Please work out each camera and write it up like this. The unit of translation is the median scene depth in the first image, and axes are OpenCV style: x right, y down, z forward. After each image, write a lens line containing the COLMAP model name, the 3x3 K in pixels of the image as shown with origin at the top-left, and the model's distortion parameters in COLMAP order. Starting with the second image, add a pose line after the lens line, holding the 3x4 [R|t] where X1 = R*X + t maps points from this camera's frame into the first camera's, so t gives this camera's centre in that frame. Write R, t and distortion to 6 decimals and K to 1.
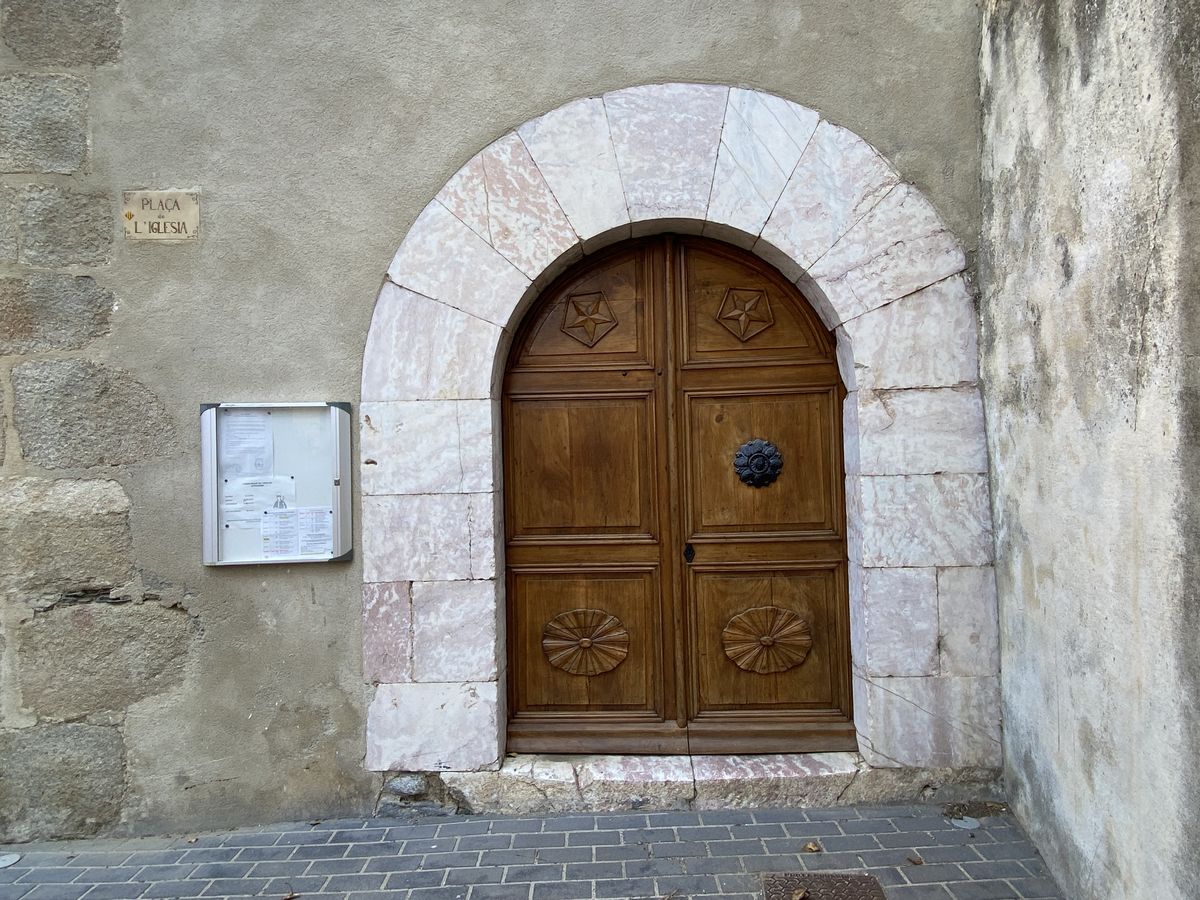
lens RADIAL K [[712.2, 0, 600.2], [0, 712.2, 446.9], [0, 0, 1]] dist [0.019473, -0.009452]
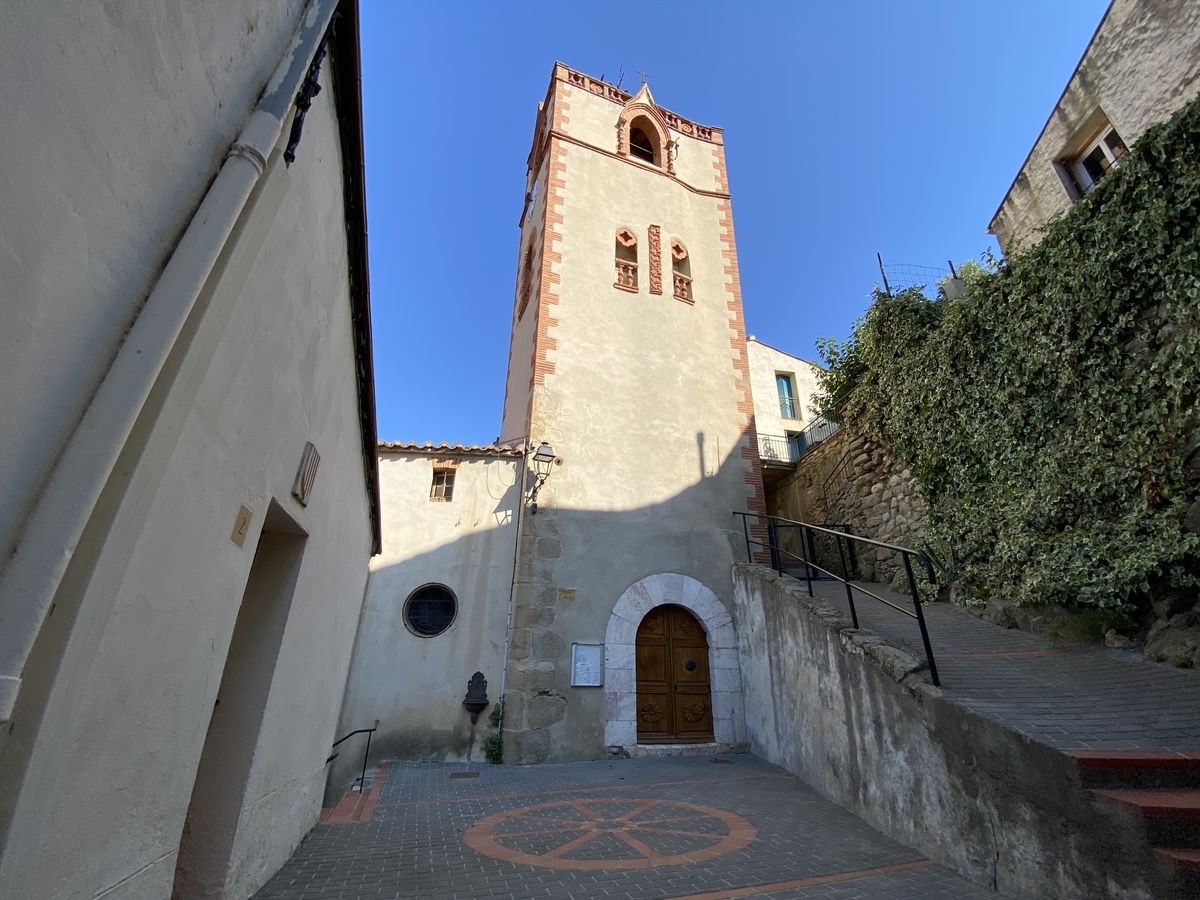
lens RADIAL K [[482.4, 0, 601.3], [0, 482.4, 451.1], [0, 0, 1]] dist [0.001208, -0.000182]
pose [[0.948928, 0.164603, 0.269148, -1.328050], [-0.045590, 0.915696, -0.399278, 0.032263], [-0.312180, 0.366615, 0.876434, -1.897891]]
